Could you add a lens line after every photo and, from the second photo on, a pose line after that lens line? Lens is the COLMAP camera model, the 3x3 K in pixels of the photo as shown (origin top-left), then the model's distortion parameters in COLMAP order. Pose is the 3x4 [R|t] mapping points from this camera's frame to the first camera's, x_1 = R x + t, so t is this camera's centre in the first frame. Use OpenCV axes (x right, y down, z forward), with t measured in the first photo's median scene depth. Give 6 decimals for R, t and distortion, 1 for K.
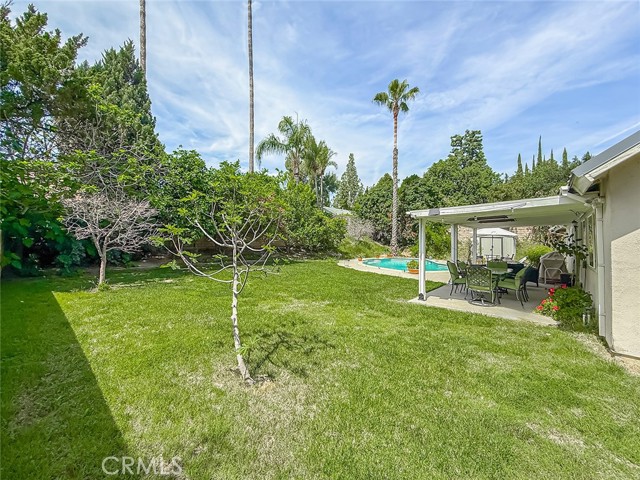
lens RADIAL K [[258.2, 0, 320.0], [0, 258.2, 240.0], [0, 0, 1]] dist [0.023537, 0.000191]
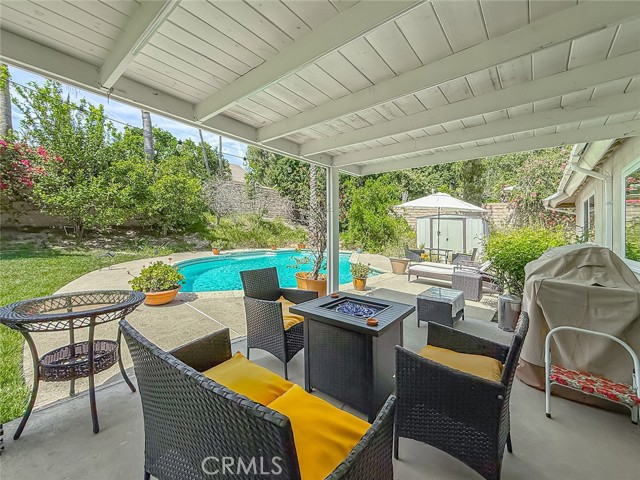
lens RADIAL K [[264.1, 0, 319.5], [0, 264.1, 219.0], [0, 0, 1]] dist [0.001056, 0.000169]
pose [[0.999101, 0.027913, 0.031915, 0.278106], [-0.026930, 0.999162, -0.030825, 0.013865], [-0.032748, 0.029938, 0.999015, 0.331298]]
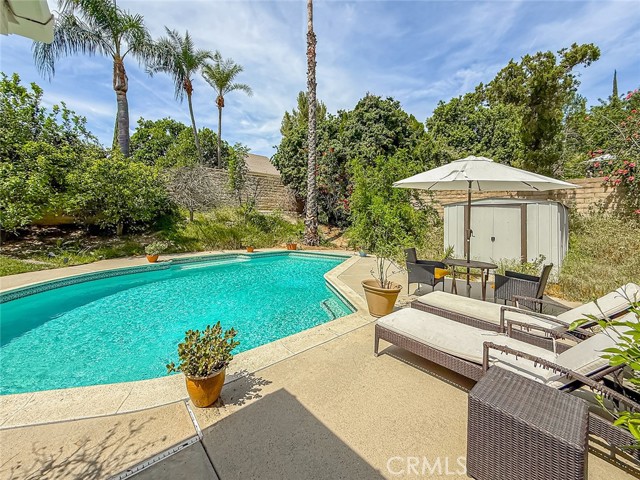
lens RADIAL K [[264.1, 0, 319.5], [0, 264.1, 219.0], [0, 0, 1]] dist [0.001056, 0.000169]
pose [[0.991467, 0.008810, -0.130061, 0.368563], [-0.008535, 0.999960, 0.002675, 0.008304], [0.130079, -0.001542, 0.991502, 0.480325]]
